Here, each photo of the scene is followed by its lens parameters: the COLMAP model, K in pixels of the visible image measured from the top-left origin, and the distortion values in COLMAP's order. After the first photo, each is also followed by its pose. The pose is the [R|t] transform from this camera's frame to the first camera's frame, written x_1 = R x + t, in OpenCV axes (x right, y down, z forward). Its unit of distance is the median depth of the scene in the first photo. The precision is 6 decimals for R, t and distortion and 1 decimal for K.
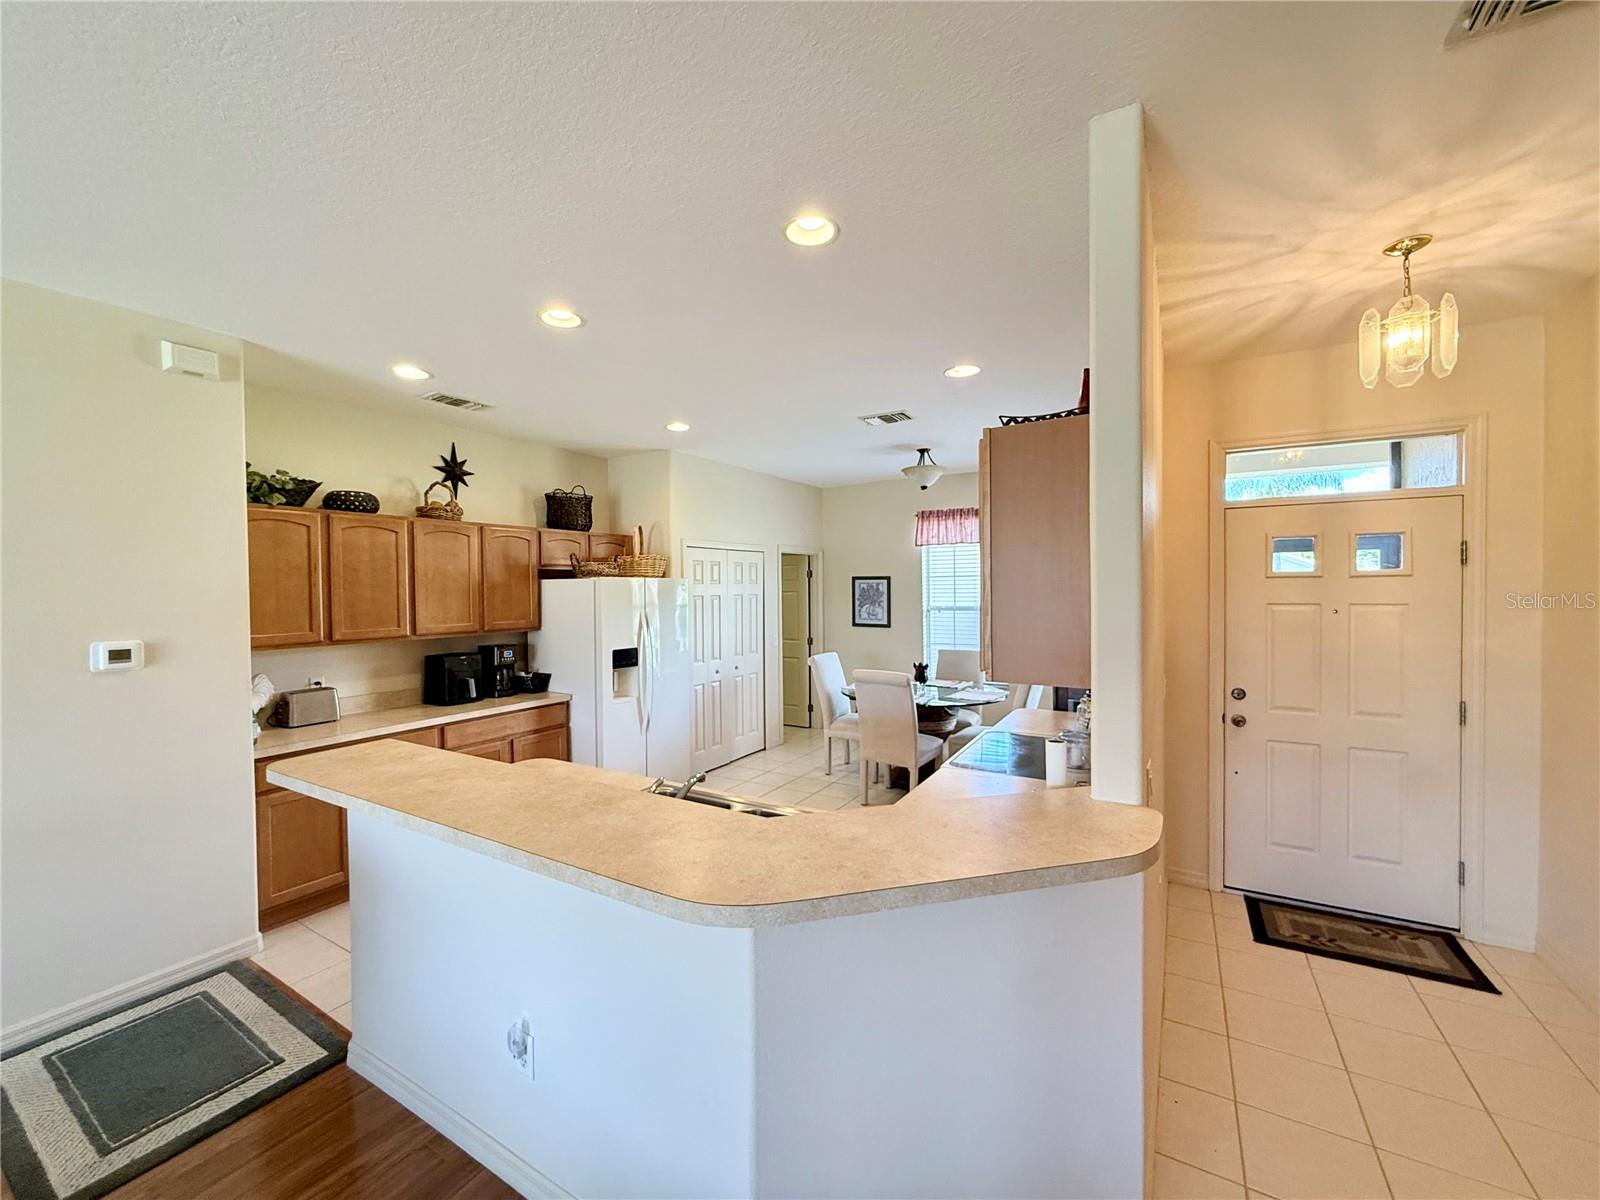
lens RADIAL K [[642.1, 0, 797.1], [0, 642.1, 598.7], [0, 0, 1]] dist [0.001749, 0.000076]
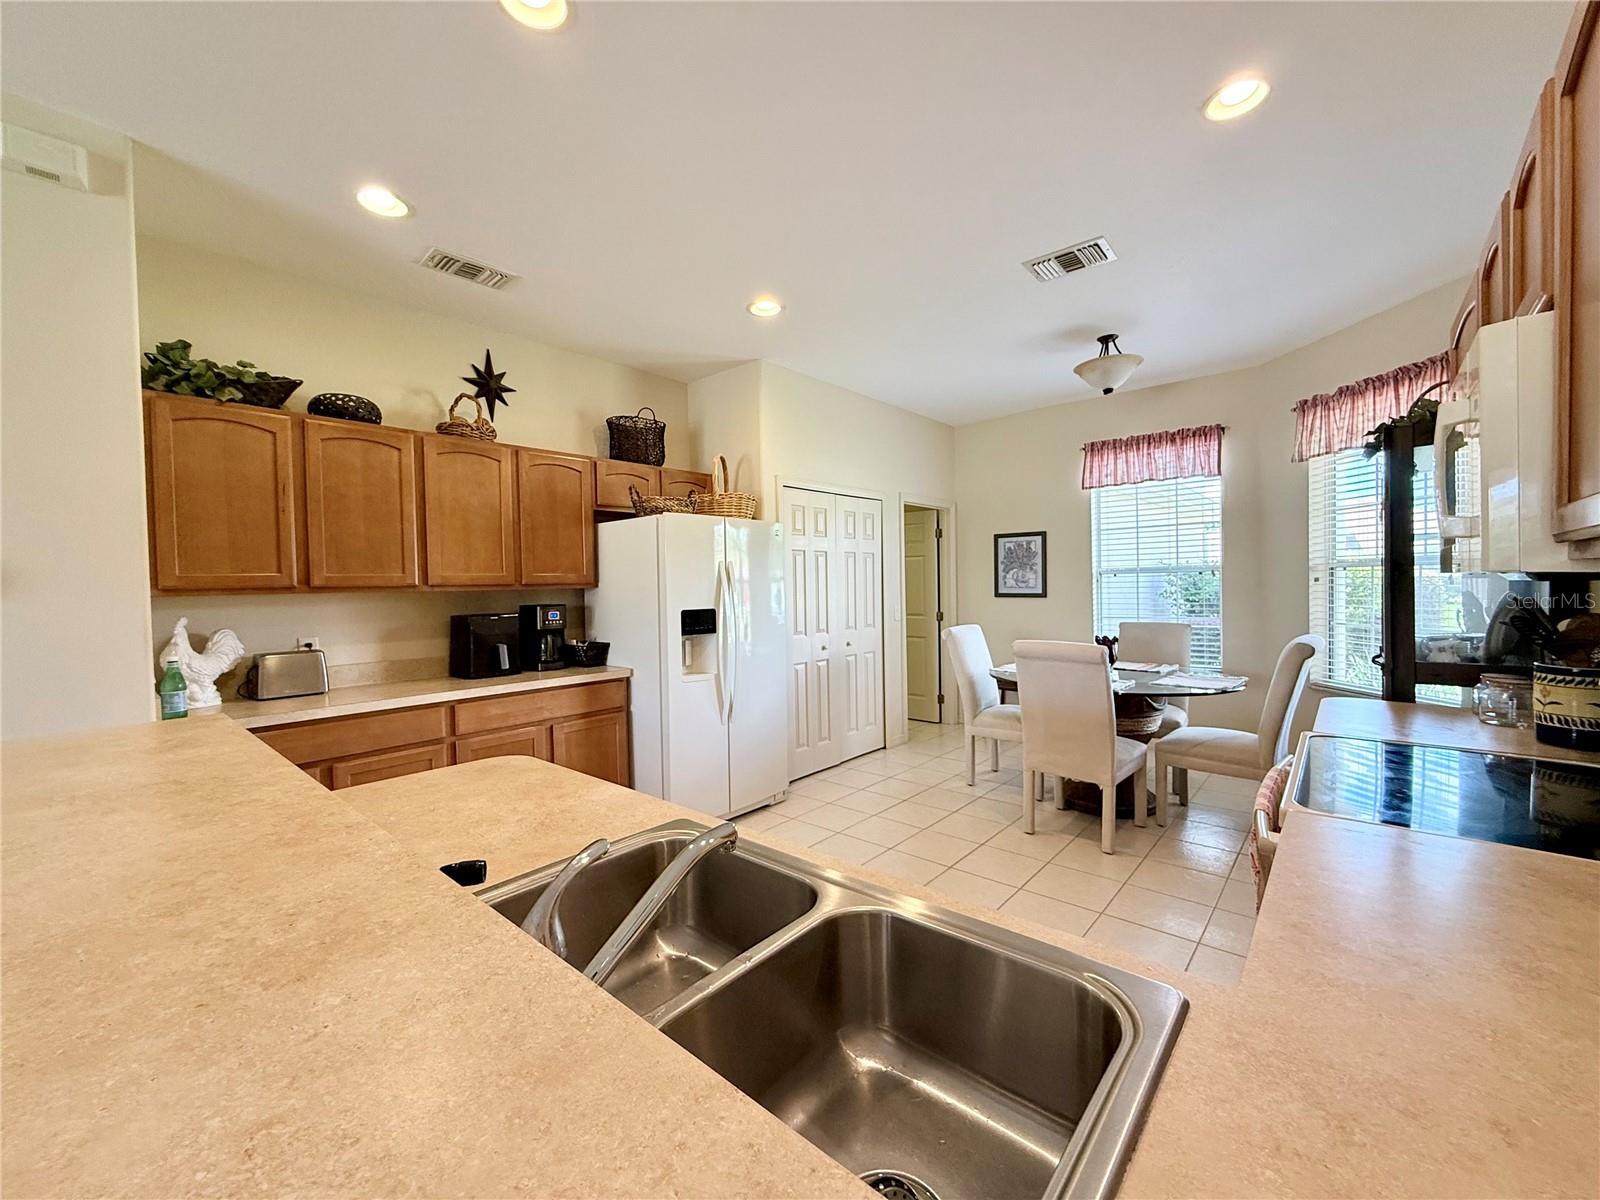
lens RADIAL K [[642.1, 0, 797.1], [0, 642.1, 598.7], [0, 0, 1]] dist [0.001749, 0.000076]
pose [[0.983800, -0.005334, -0.179188, -0.018430], [0.006654, 0.999955, 0.006767, 0.058596], [0.179144, -0.007849, 0.983792, 0.269235]]
